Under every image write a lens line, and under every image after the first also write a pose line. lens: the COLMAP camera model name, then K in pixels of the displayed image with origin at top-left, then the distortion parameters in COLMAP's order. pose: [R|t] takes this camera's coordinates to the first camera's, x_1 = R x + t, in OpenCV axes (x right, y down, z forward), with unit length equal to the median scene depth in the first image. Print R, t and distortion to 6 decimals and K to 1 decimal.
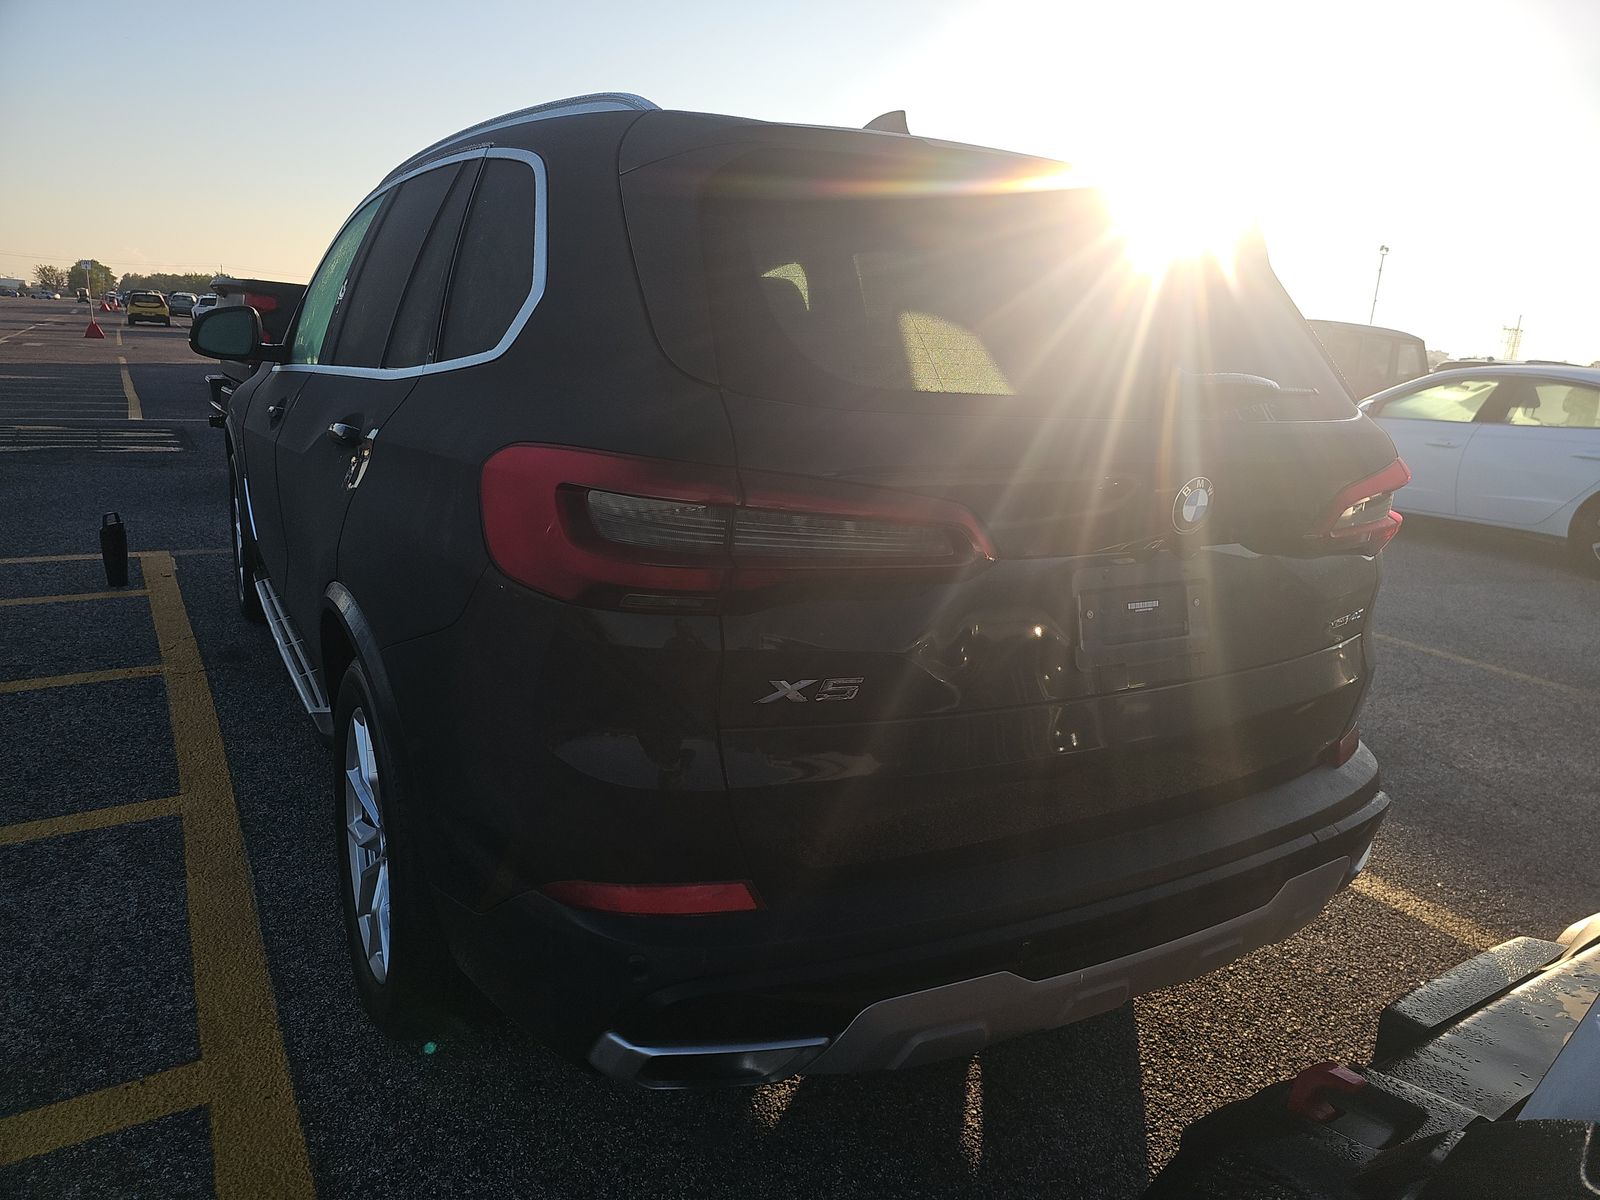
lens RADIAL K [[1049.1, 0, 796.7], [0, 1049.1, 598.9], [0, 0, 1]] dist [0.026453, -0.028589]
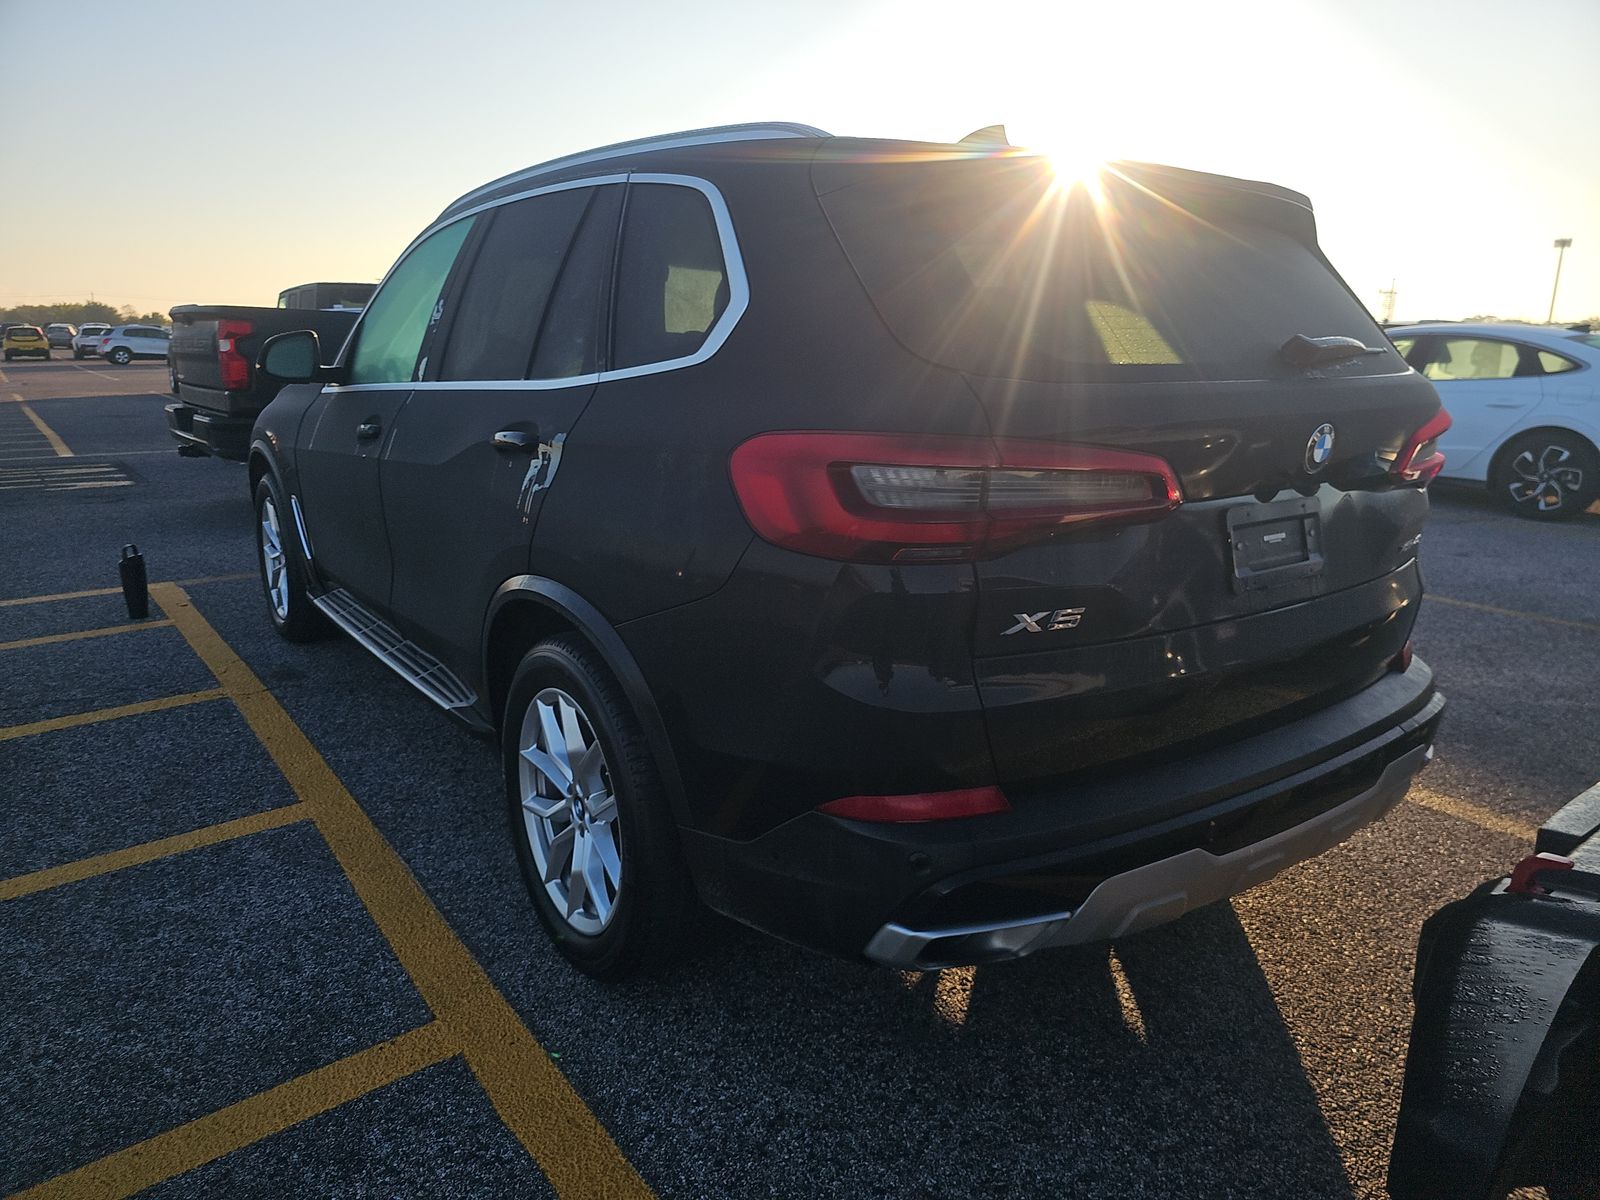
lens RADIAL K [[1049.1, 0, 808.3], [0, 1049.1, 596.8], [0, 0, 1]] dist [0.026453, -0.028589]
pose [[0.994338, -0.072716, 0.077491, -0.211156], [0.072583, 0.997352, 0.004545, 0.021005], [-0.077617, 0.001105, 0.996983, -0.106595]]
